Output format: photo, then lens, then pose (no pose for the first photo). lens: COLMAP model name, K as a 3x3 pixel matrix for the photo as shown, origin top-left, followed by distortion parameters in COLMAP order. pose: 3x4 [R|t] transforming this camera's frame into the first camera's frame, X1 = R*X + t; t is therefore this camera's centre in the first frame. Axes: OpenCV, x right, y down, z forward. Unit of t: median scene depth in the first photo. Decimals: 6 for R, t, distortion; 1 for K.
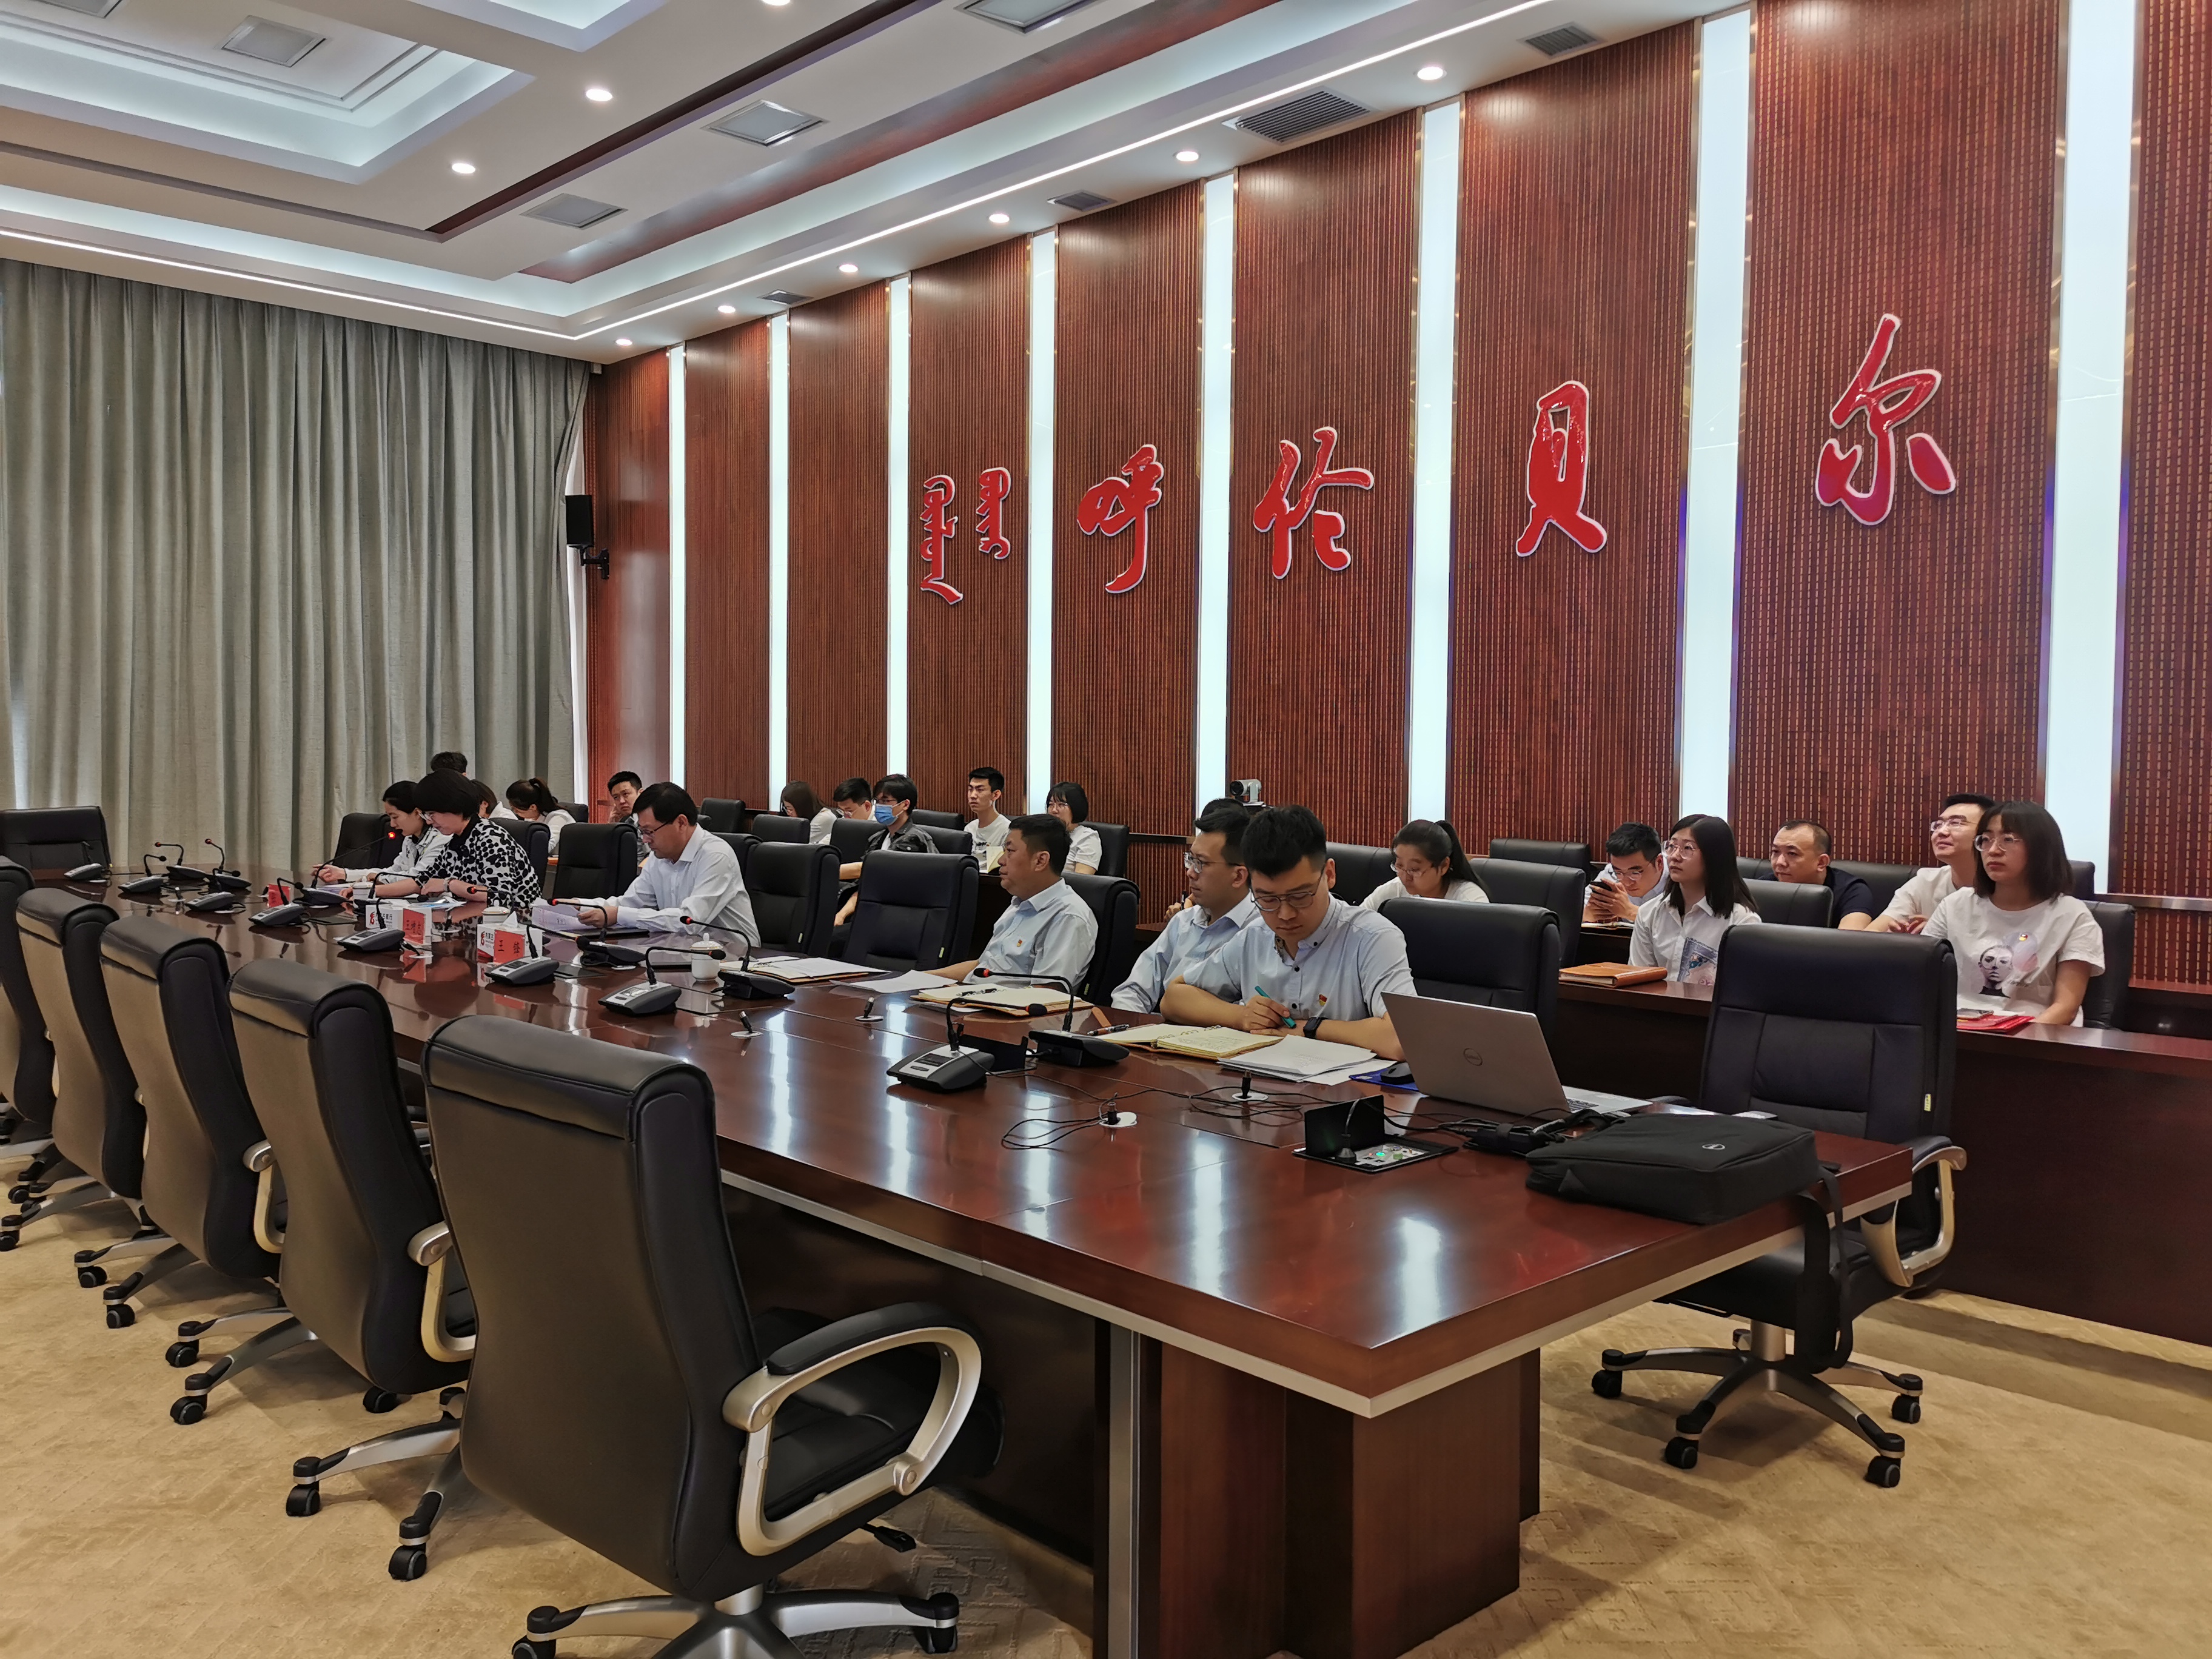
lens RADIAL K [[1723.2, 0, 1101.6], [0, 1723.2, 829.8], [0, 0, 1]] dist [0.032580, -0.014453]
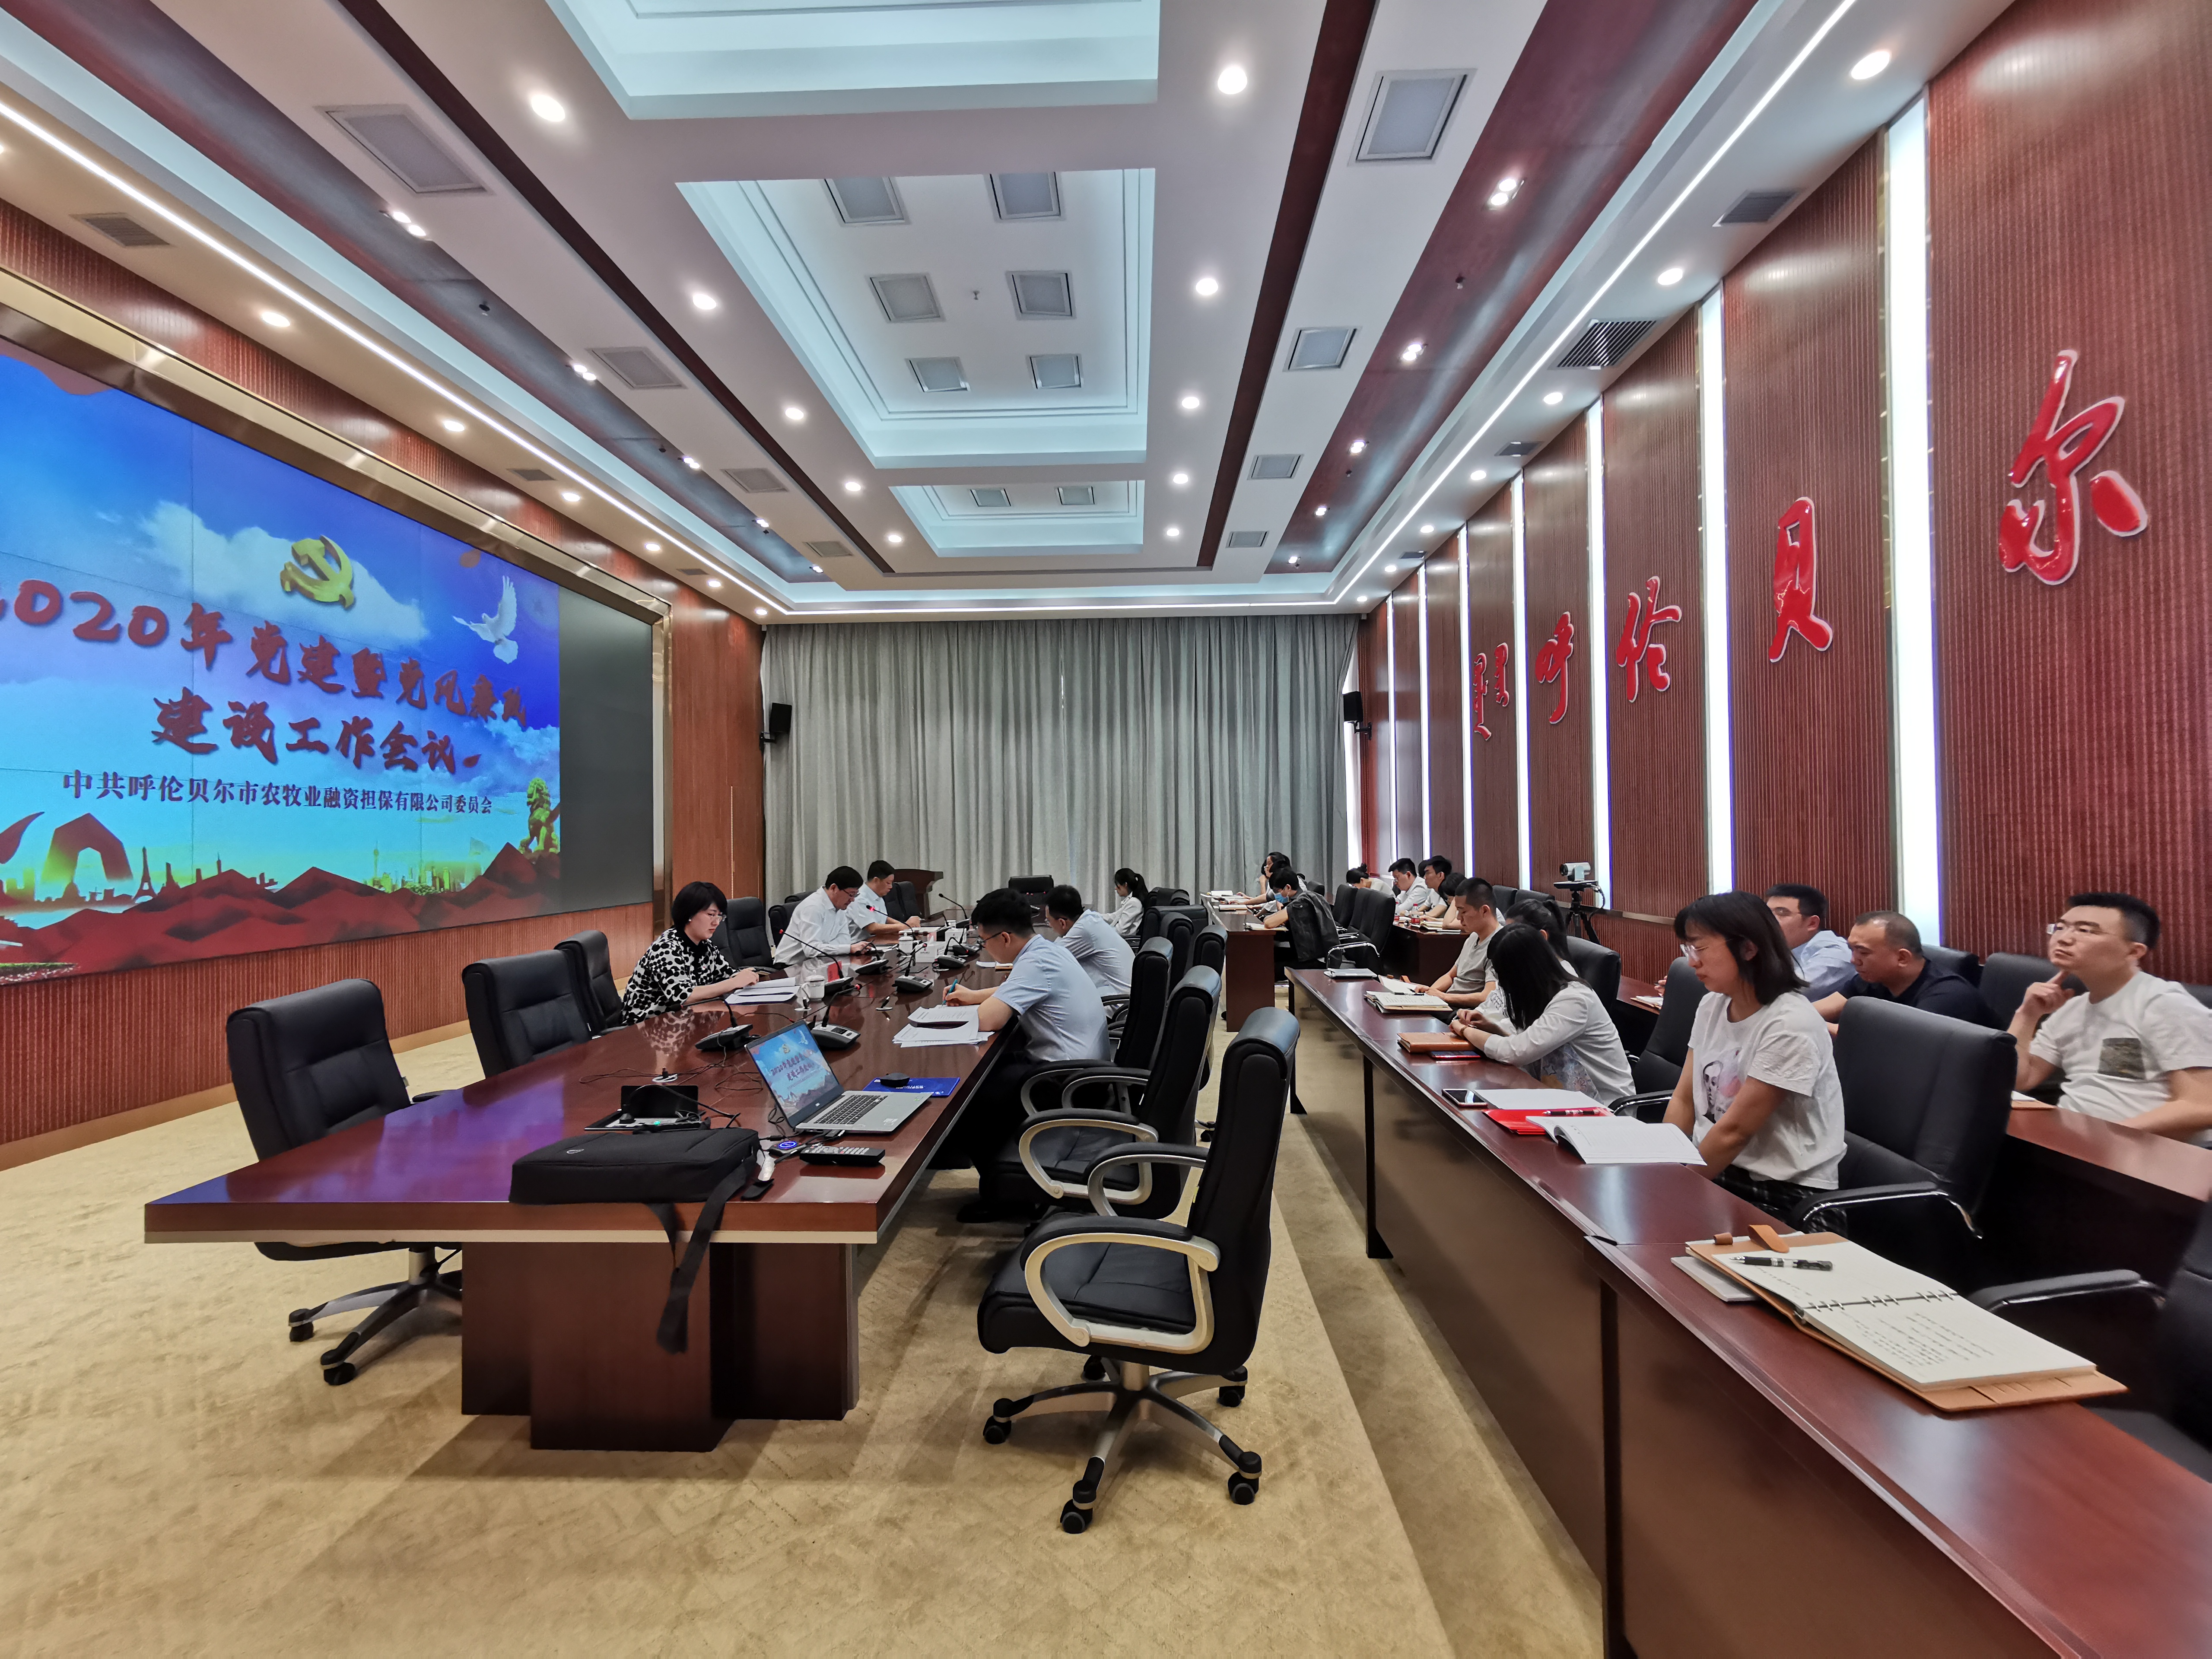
lens RADIAL K [[1006.5, 0, 1102.3], [0, 1006.5, 833.8], [0, 0, 1]] dist [0.007333, 0.000880]
pose [[0.697223, -0.020156, -0.716570, 0.476417], [-0.015245, 0.998962, -0.042932, -0.016052], [0.716692, 0.040858, 0.696192, 0.284993]]
